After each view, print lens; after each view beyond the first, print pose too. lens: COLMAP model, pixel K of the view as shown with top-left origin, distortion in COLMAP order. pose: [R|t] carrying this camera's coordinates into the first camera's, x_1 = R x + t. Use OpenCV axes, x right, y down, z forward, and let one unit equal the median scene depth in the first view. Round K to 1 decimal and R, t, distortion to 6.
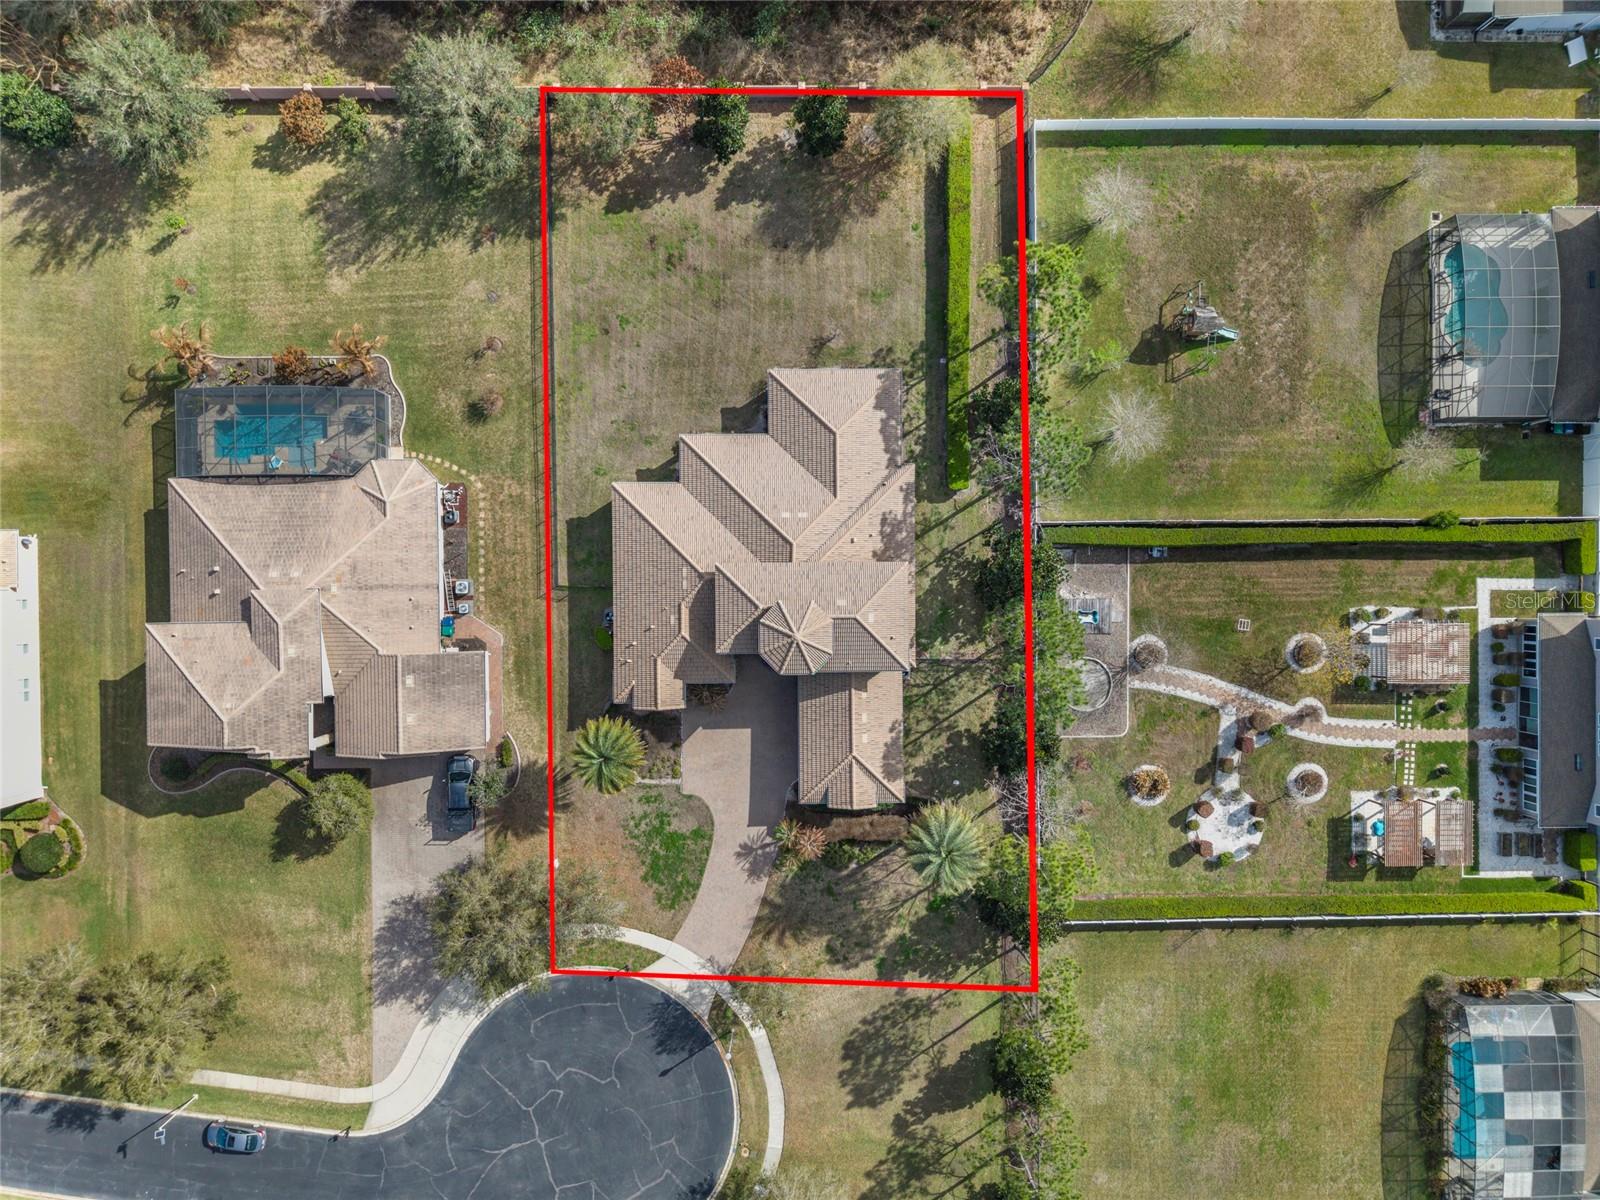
lens RADIAL K [[1063.0, 0, 796.7], [0, 1063.0, 603.3], [0, 0, 1]] dist [-0.004415, 0.000154]
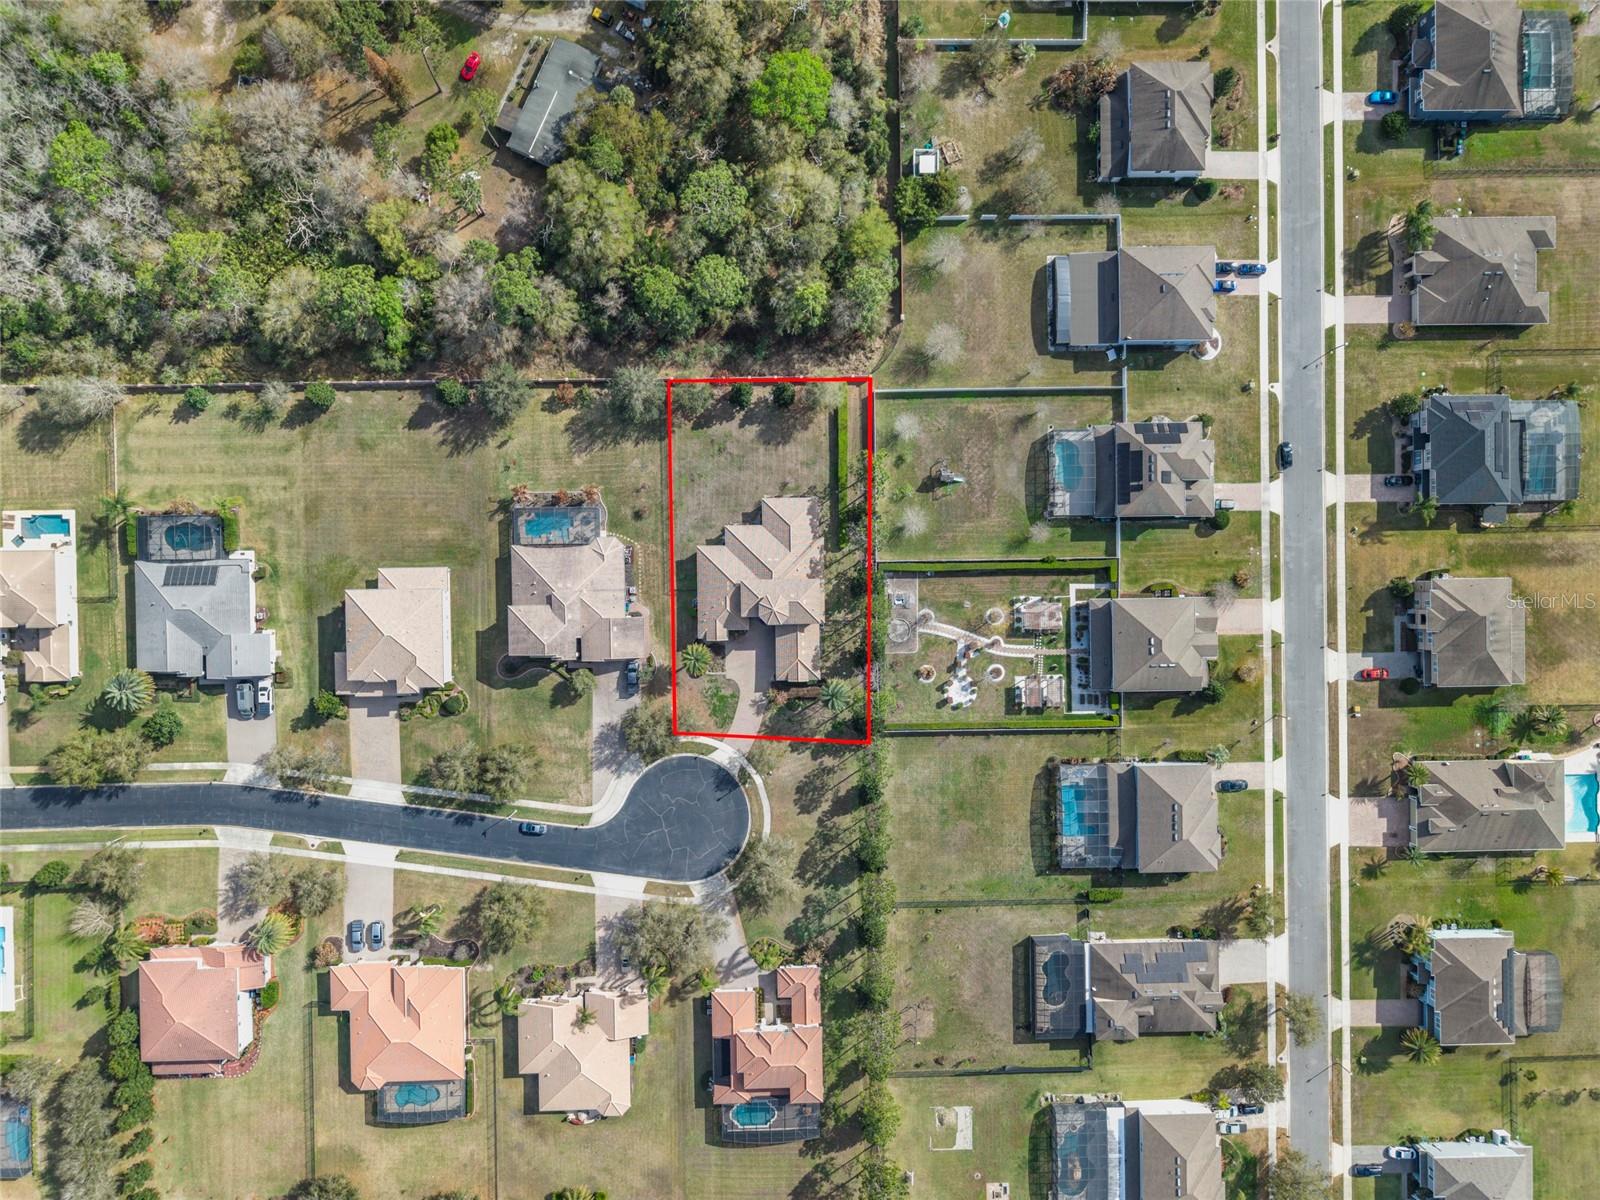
lens RADIAL K [[1068.0, 0, 800.0], [0, 1068.0, 600.0], [0, 0, 1]] dist [0.003559, -0.005265]
pose [[0.999948, -0.005641, 0.008482, 0.035574], [0.005660, 0.999981, -0.002231, 0.013613], [-0.008470, 0.002279, 0.999962, -1.343007]]
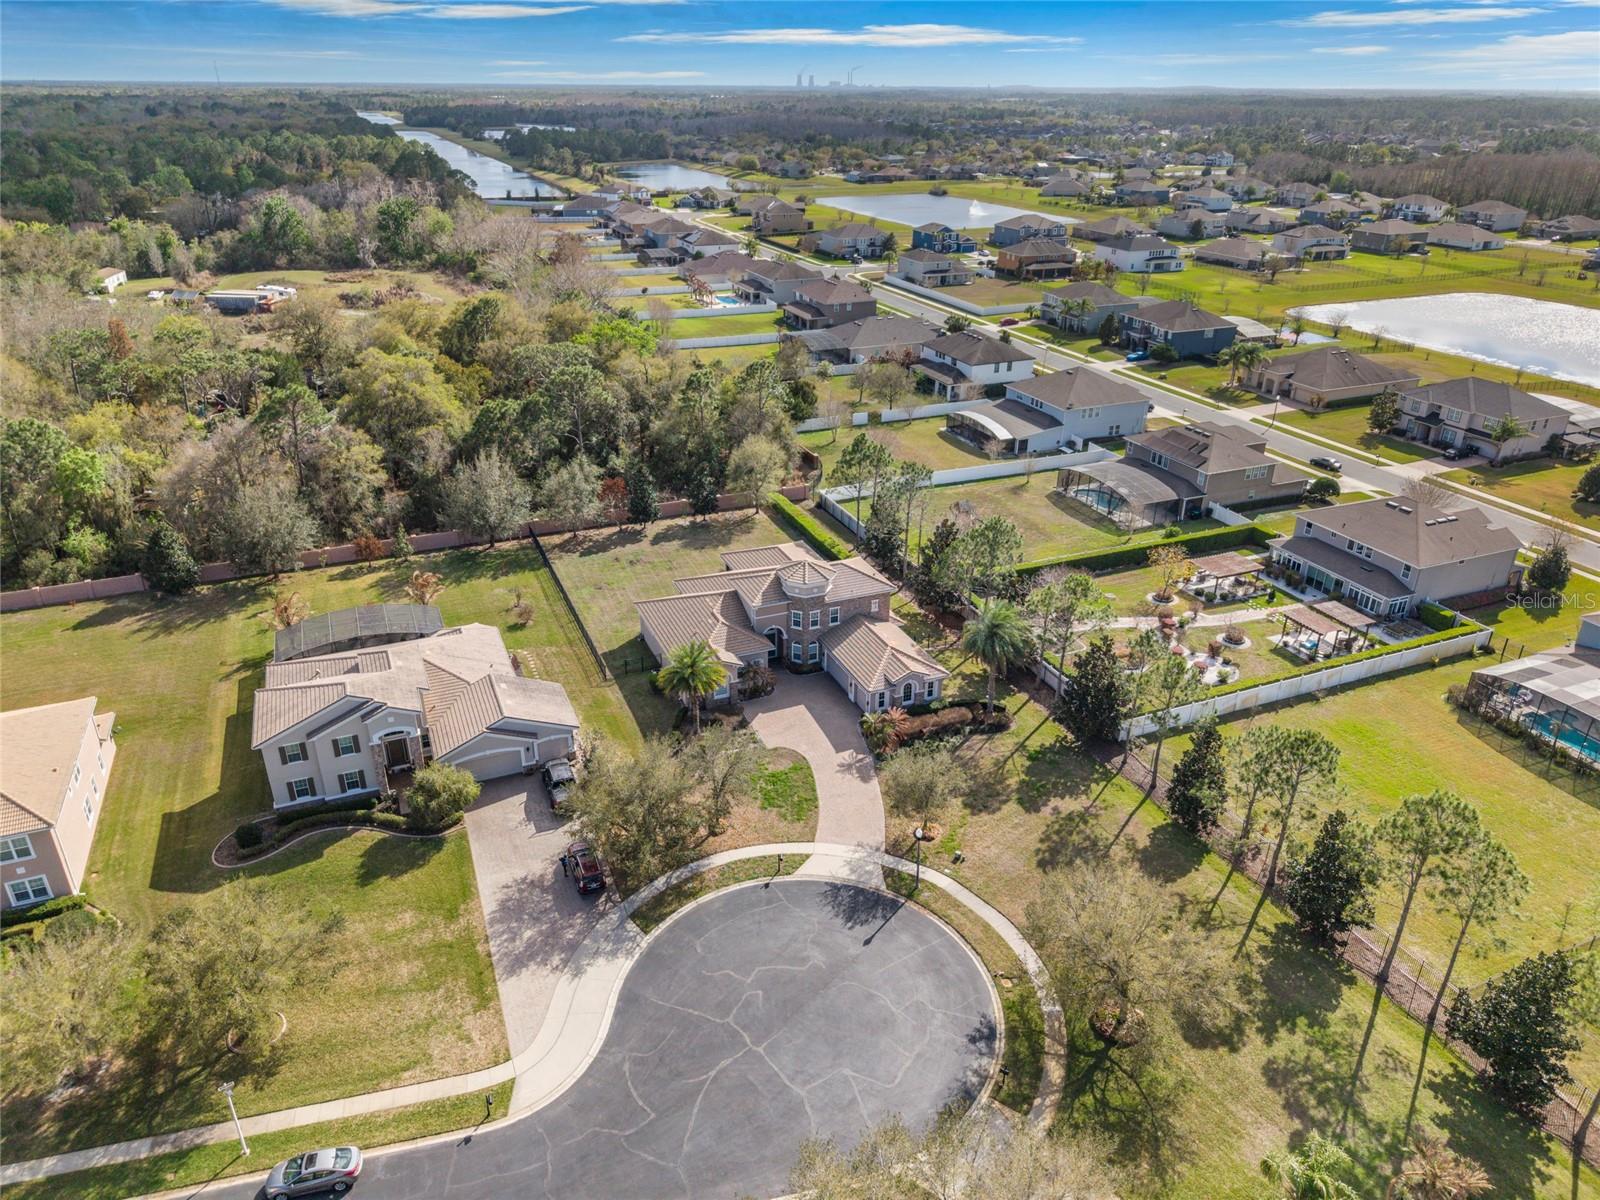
lens RADIAL K [[1068.0, 0, 800.0], [0, 1068.0, 600.0], [0, 0, 1]] dist [0.003559, -0.005265]
pose [[0.924029, -0.182973, 0.335696, -0.407674], [0.381807, 0.396048, -0.835086, 1.019666], [0.019847, 0.899815, 0.435820, 0.405943]]
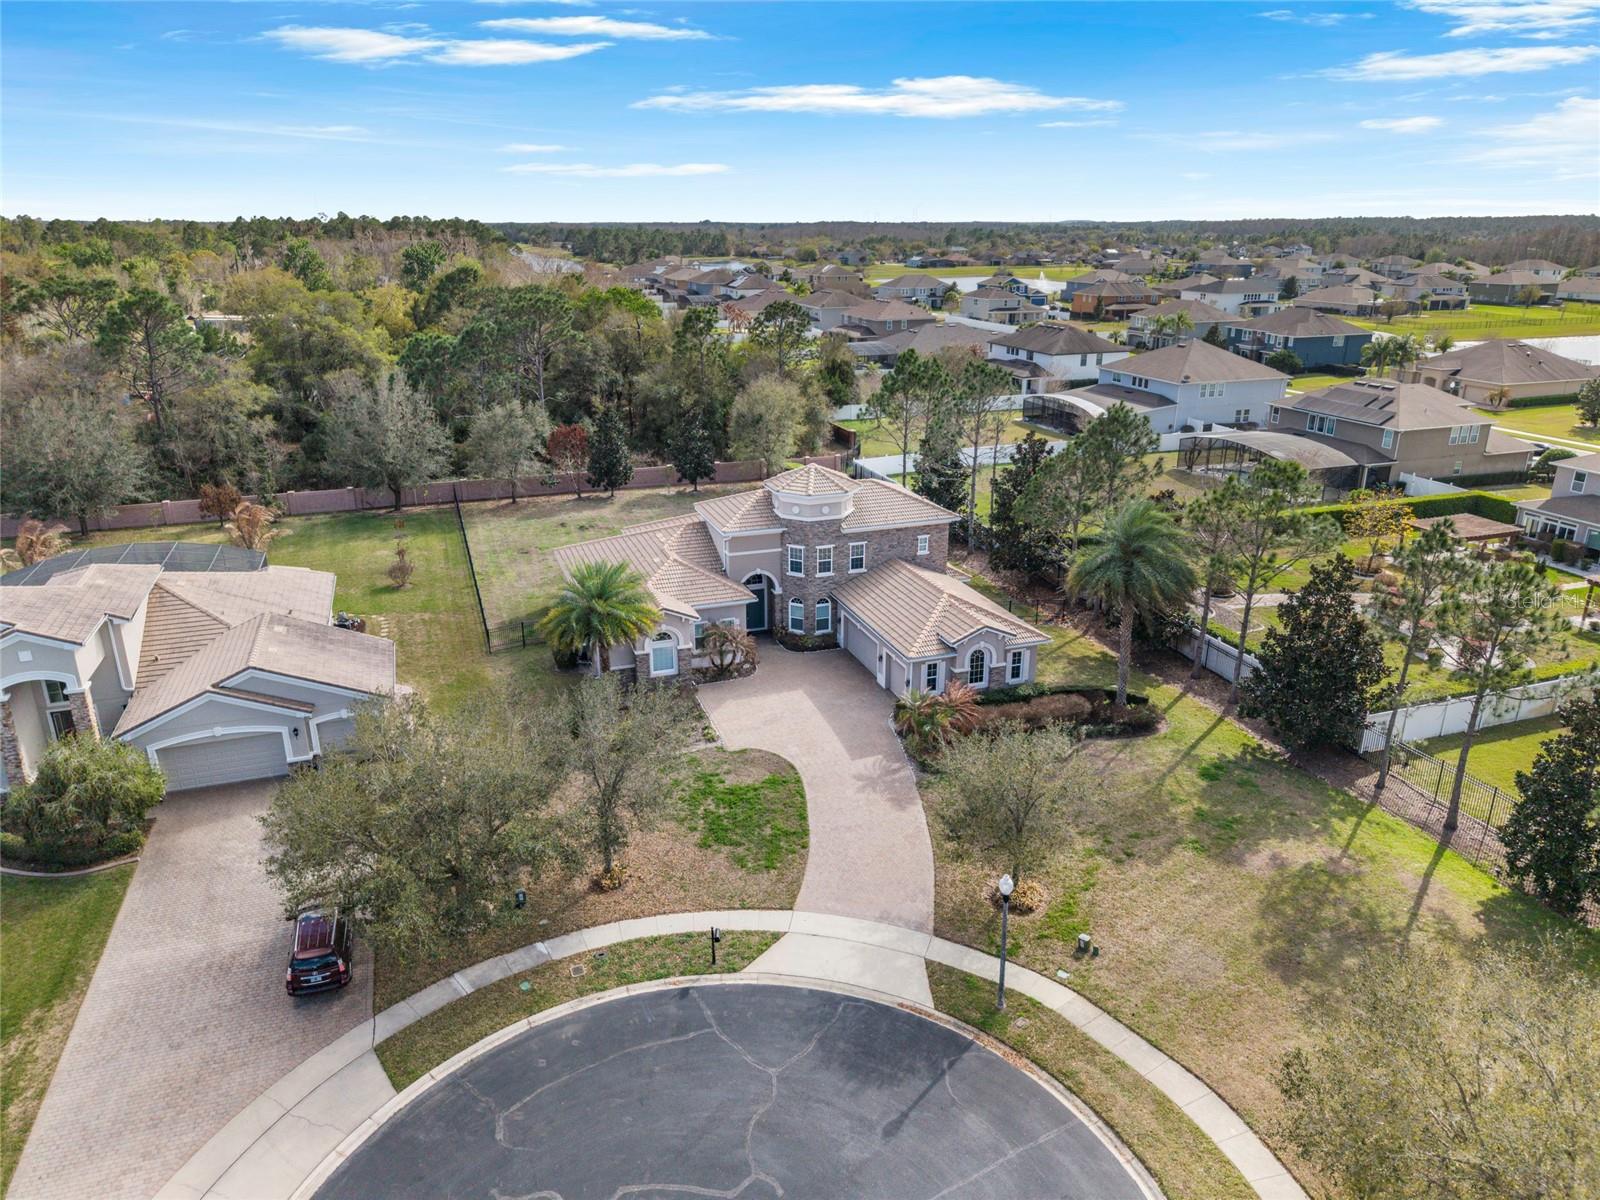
lens RADIAL K [[1063.0, 0, 796.7], [0, 1063.0, 603.3], [0, 0, 1]] dist [-0.004415, 0.000154]
pose [[0.945863, -0.133027, 0.296054, -0.238450], [0.323321, 0.306334, -0.895334, 0.703250], [0.028412, 0.942583, 0.332760, 0.724500]]
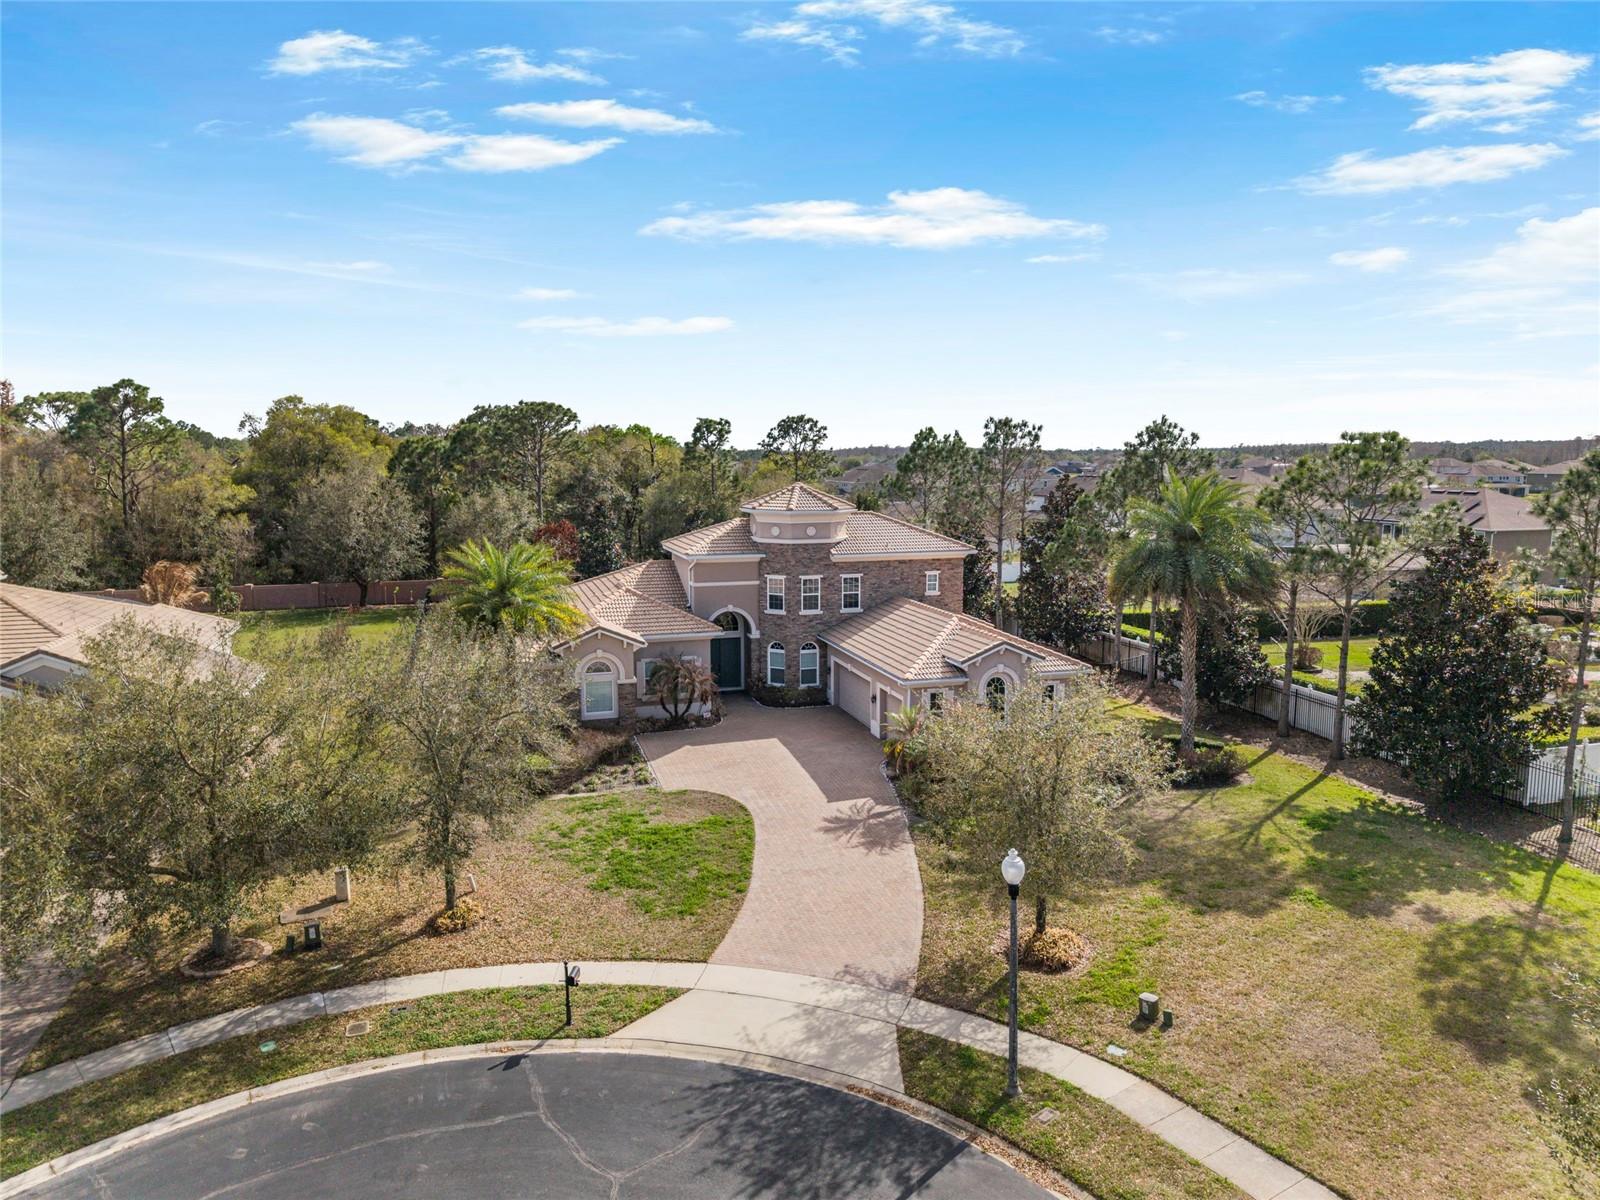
lens RADIAL K [[1068.0, 0, 800.0], [0, 1068.0, 600.0], [0, 0, 1]] dist [0.003559, -0.005265]
pose [[0.959404, -0.062349, 0.275059, -0.172311], [0.280765, 0.118626, -0.952417, 0.619381], [0.026754, 0.990980, 0.131315, 0.862870]]
